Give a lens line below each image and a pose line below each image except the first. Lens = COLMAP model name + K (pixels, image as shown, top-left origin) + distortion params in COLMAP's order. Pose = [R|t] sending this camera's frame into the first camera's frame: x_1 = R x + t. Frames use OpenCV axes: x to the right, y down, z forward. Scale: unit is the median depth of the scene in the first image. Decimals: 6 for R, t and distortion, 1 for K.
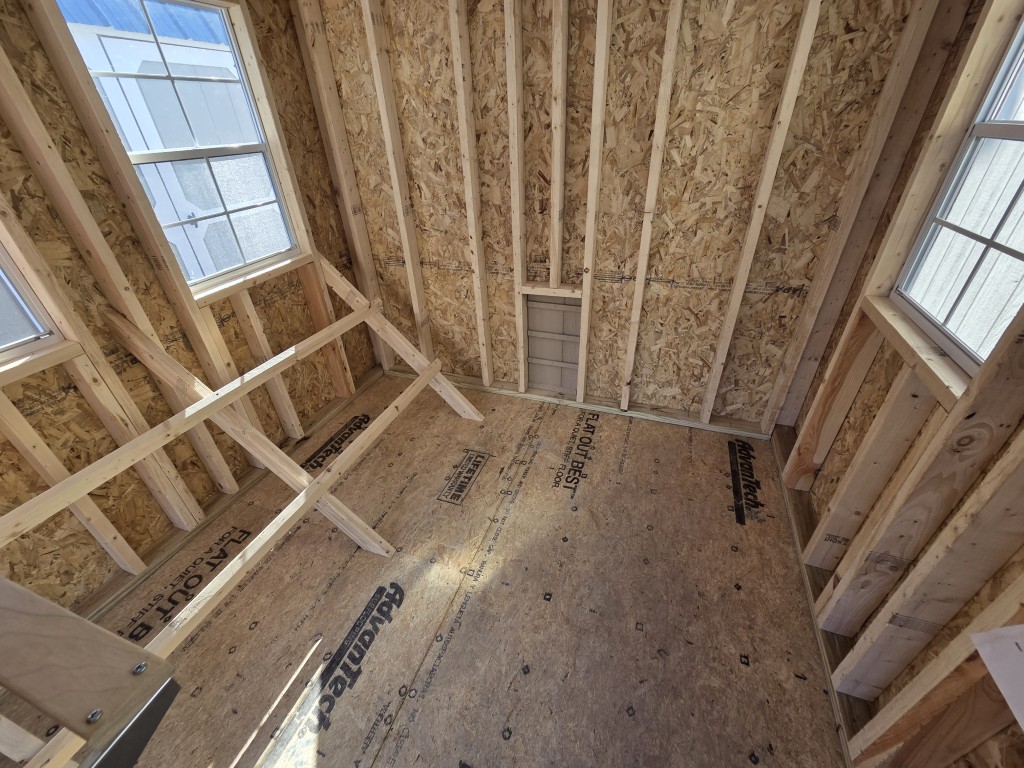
lens RADIAL K [[418.2, 0, 513.4], [0, 418.2, 381.4], [0, 0, 1]] dist [0.000126, -0.000144]
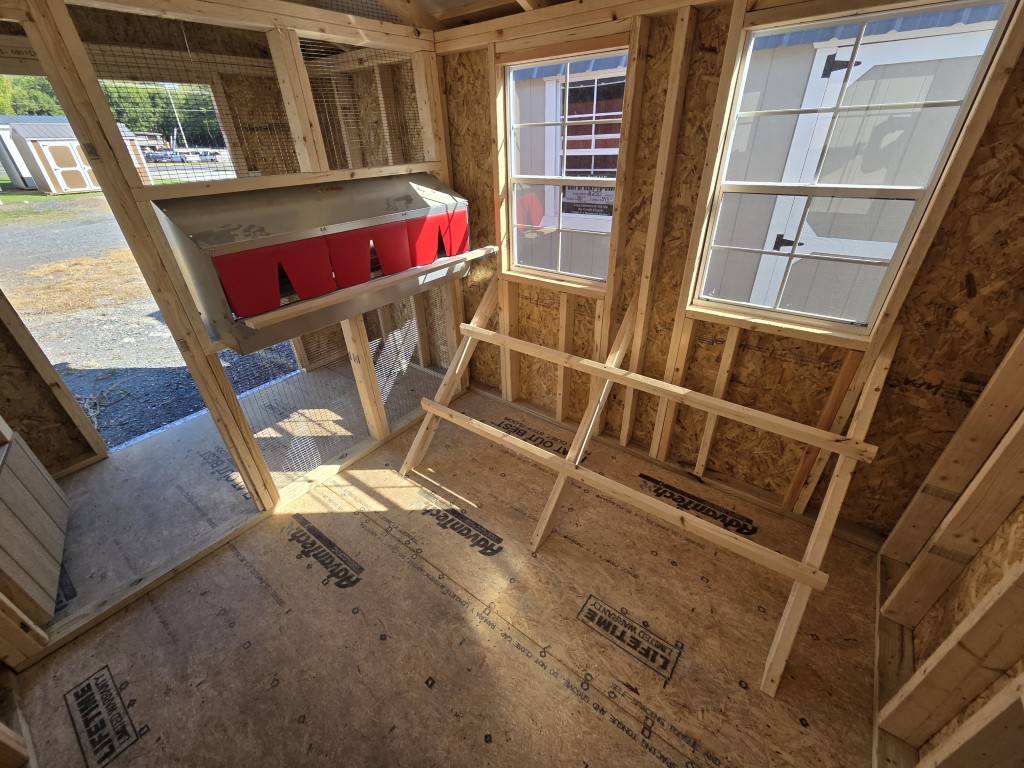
lens RADIAL K [[418.2, 0, 512.0], [0, 418.2, 387.4], [0, 0, 1]] dist [0.000126, -0.000144]
pose [[-0.296825, 0.530464, -0.794042, 0.386647], [-0.478660, 0.636864, 0.604391, -0.518178], [0.826304, 0.559475, 0.064874, 0.656520]]
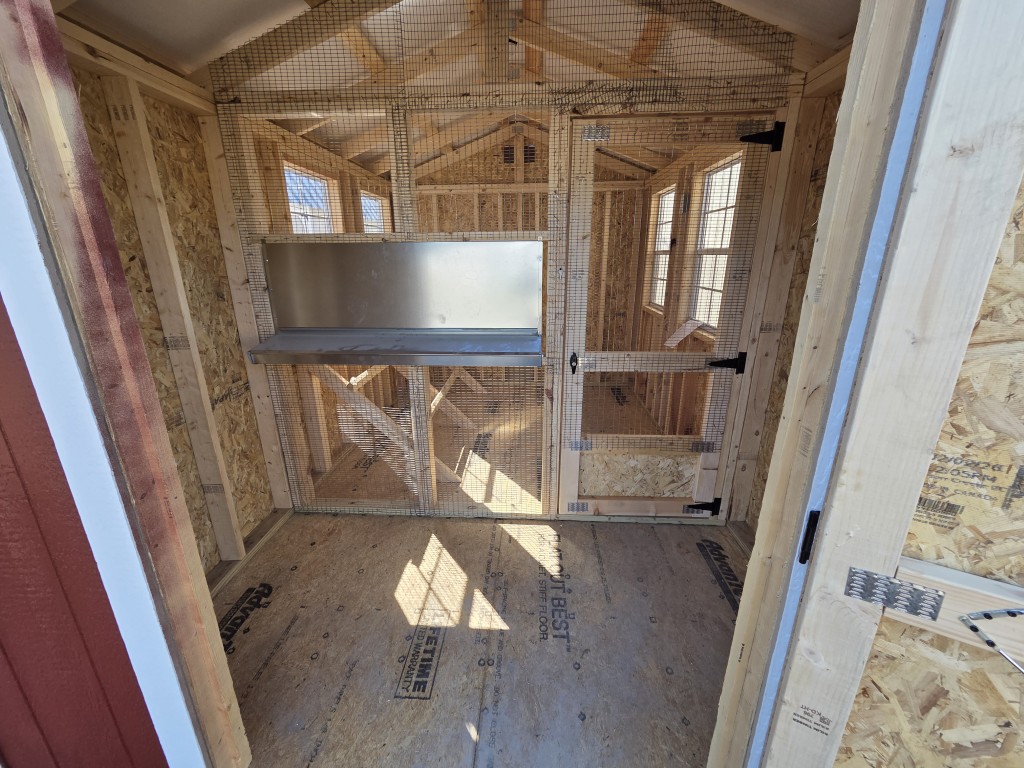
lens RADIAL K [[418.2, 0, 511.9], [0, 418.2, 382.4], [0, 0, 1]] dist [0.000126, -0.000144]
pose [[0.956452, -0.055957, 0.286477, -0.713162], [0.131757, 0.958541, -0.252663, 0.756059], [-0.260462, 0.279405, 0.924171, -1.044467]]
